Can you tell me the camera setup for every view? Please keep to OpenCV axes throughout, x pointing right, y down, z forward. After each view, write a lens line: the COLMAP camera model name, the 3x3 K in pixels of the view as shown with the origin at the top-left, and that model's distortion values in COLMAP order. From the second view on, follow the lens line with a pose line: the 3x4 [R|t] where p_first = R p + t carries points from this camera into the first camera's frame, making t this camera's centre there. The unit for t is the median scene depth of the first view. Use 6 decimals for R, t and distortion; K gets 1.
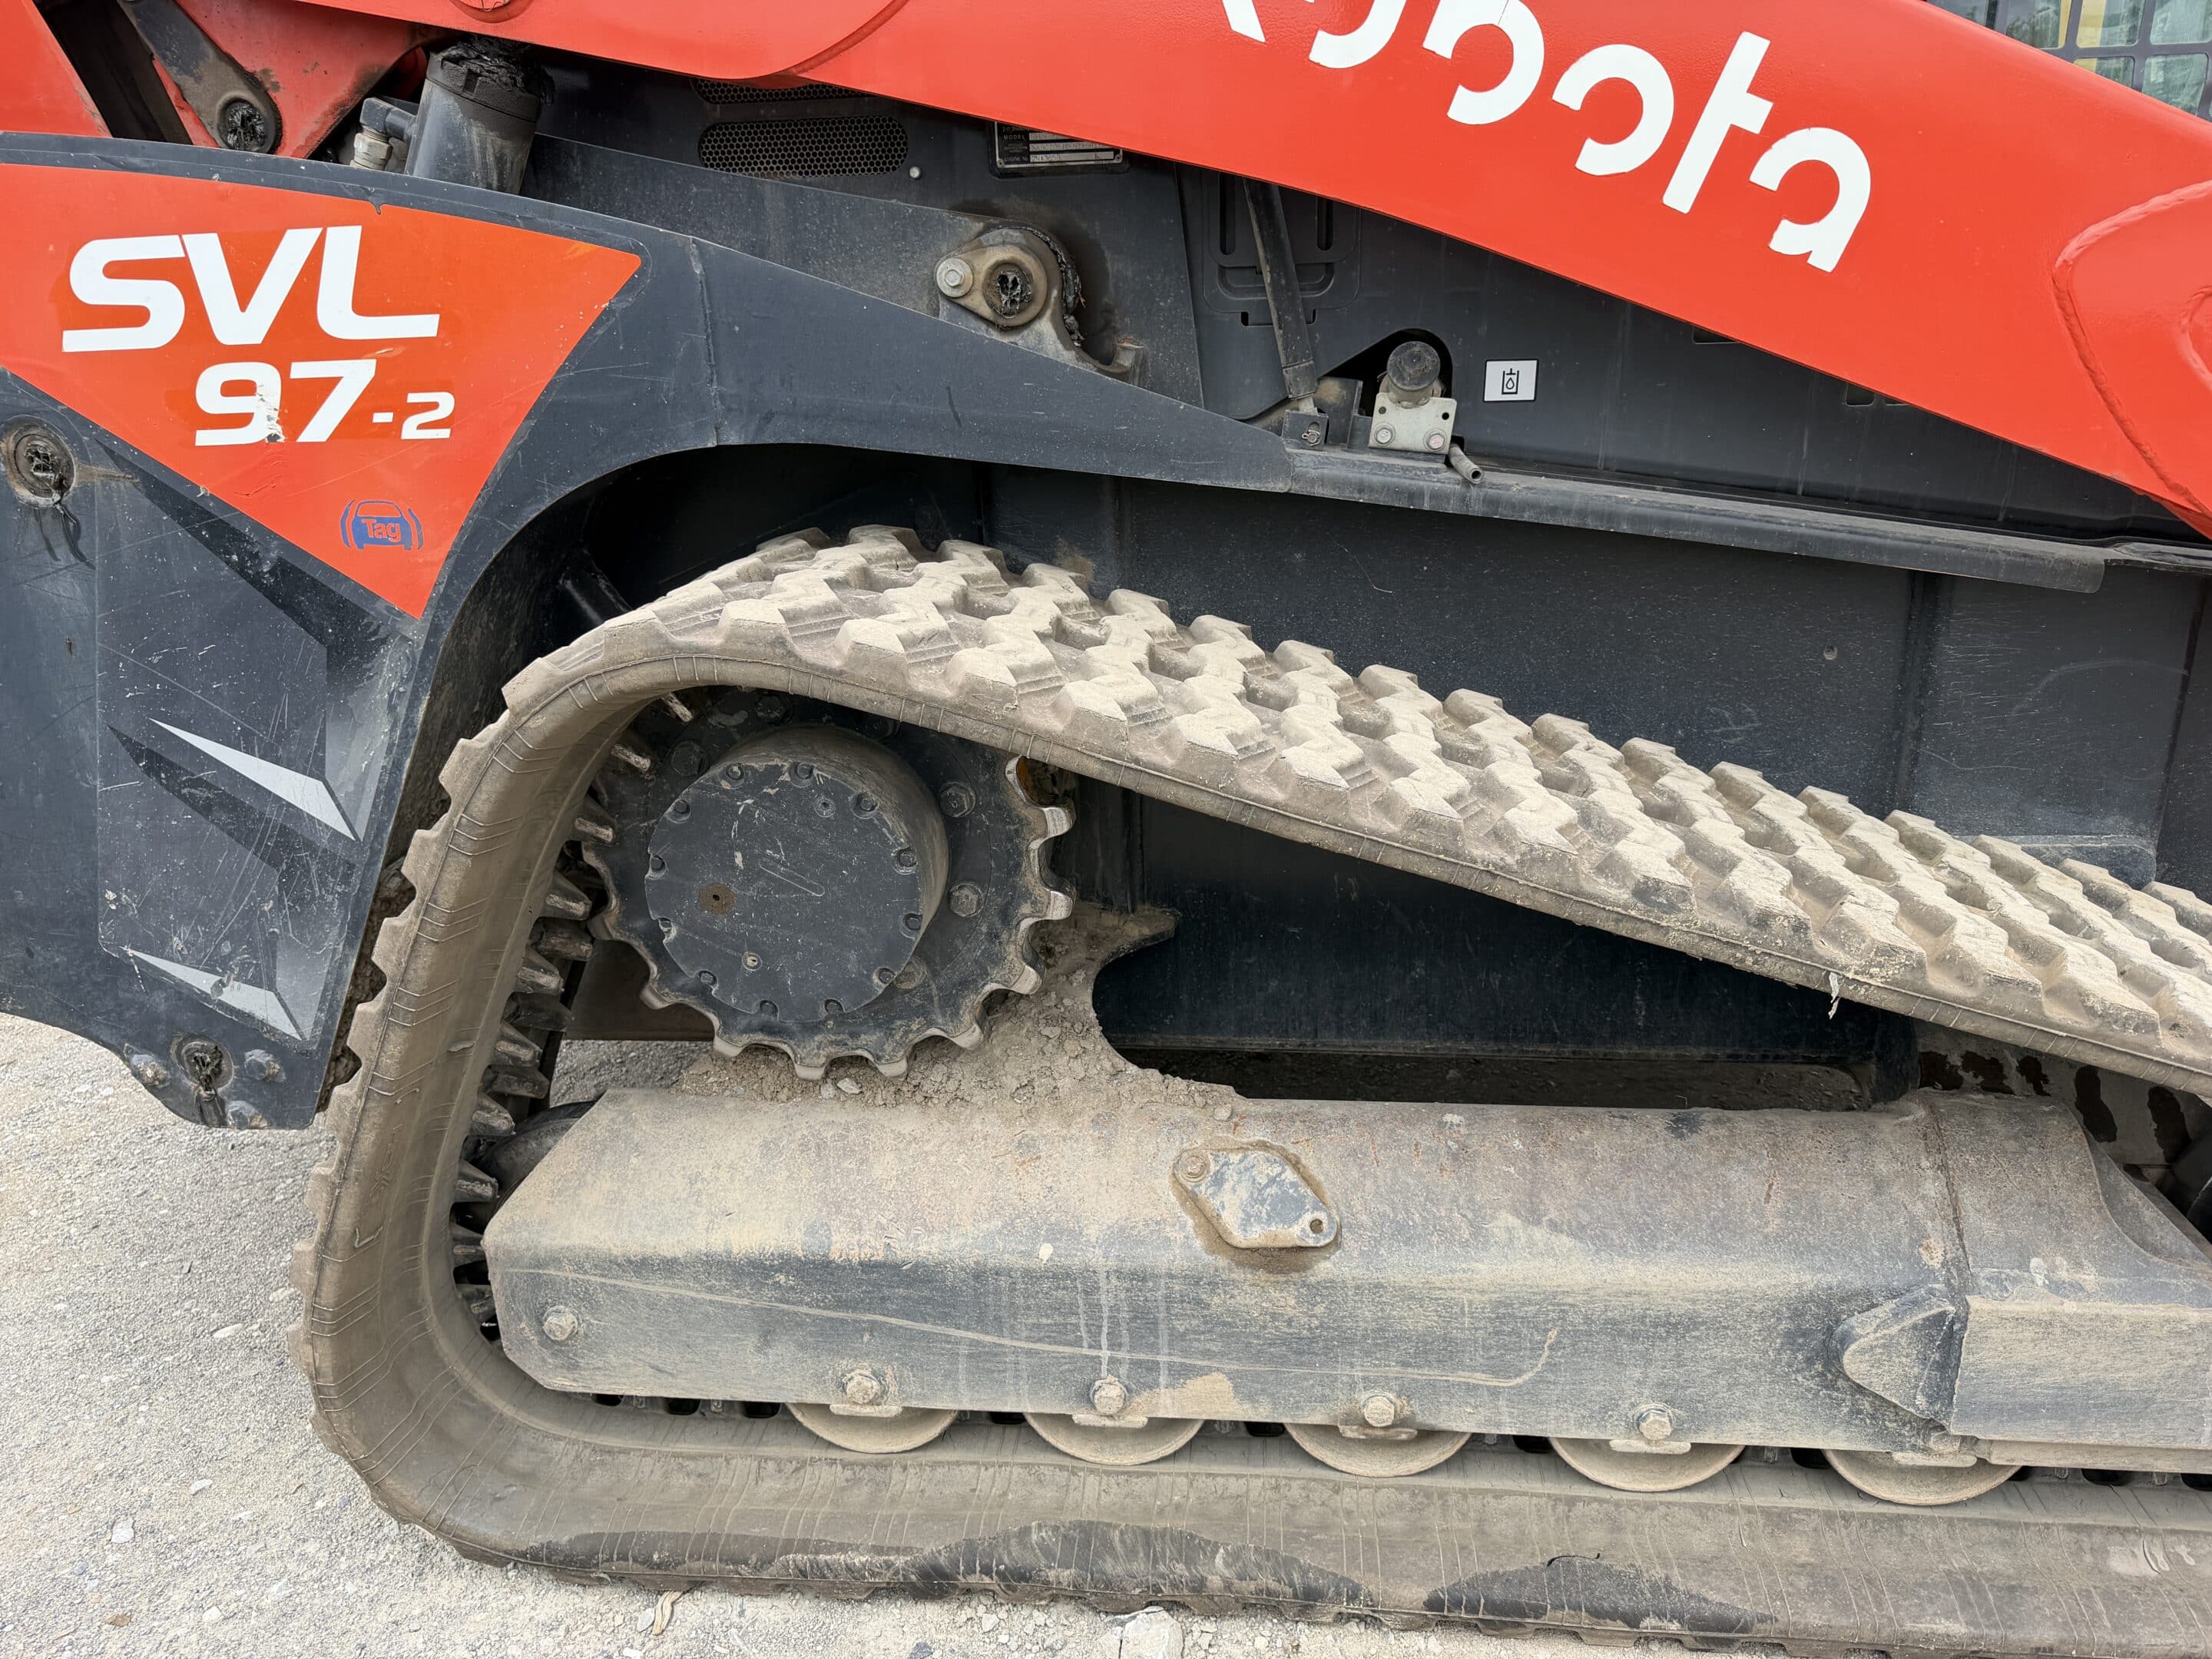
lens RADIAL K [[1605.8, 0, 1110.0], [0, 1605.8, 808.2], [0, 0, 1]] dist [0.037510, -0.034381]
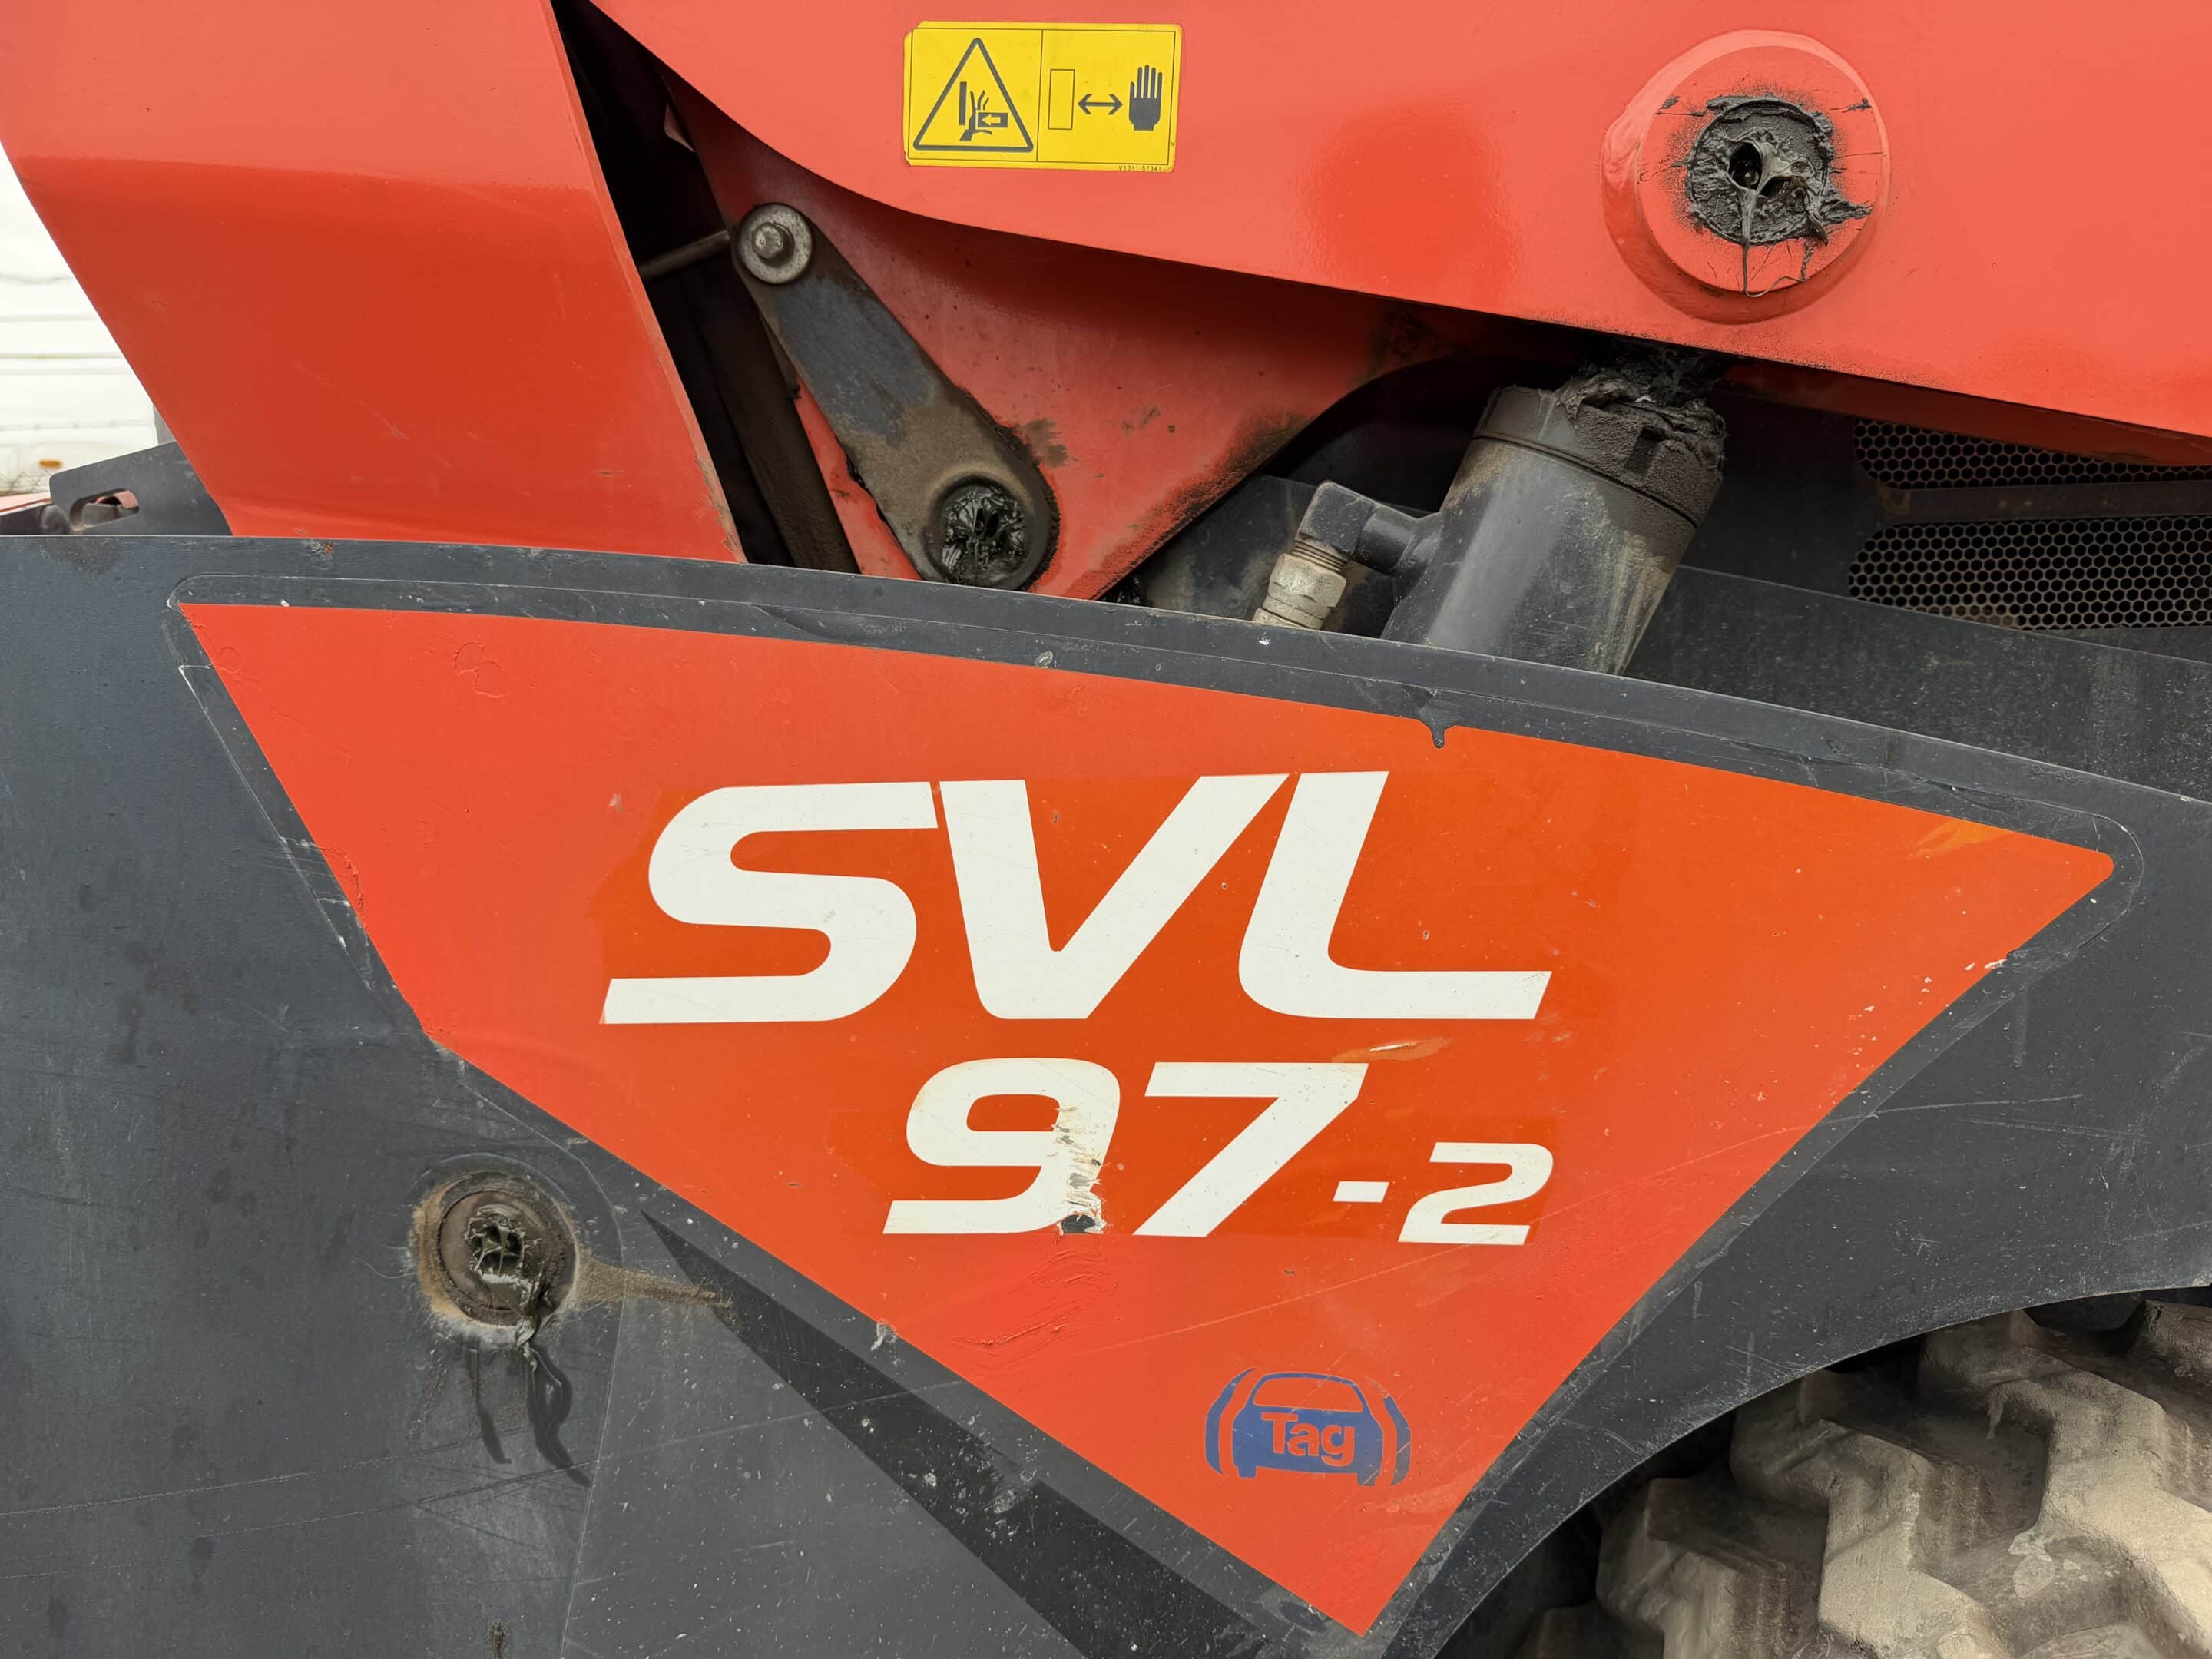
lens RADIAL K [[1605.8, 0, 1106.9], [0, 1605.8, 834.4], [0, 0, 1]] dist [0.037510, -0.034381]
pose [[0.999917, 0.007340, 0.010622, -0.508009], [-0.005376, 0.984672, -0.174332, -0.253360], [-0.011739, 0.174260, 0.984630, 0.554709]]
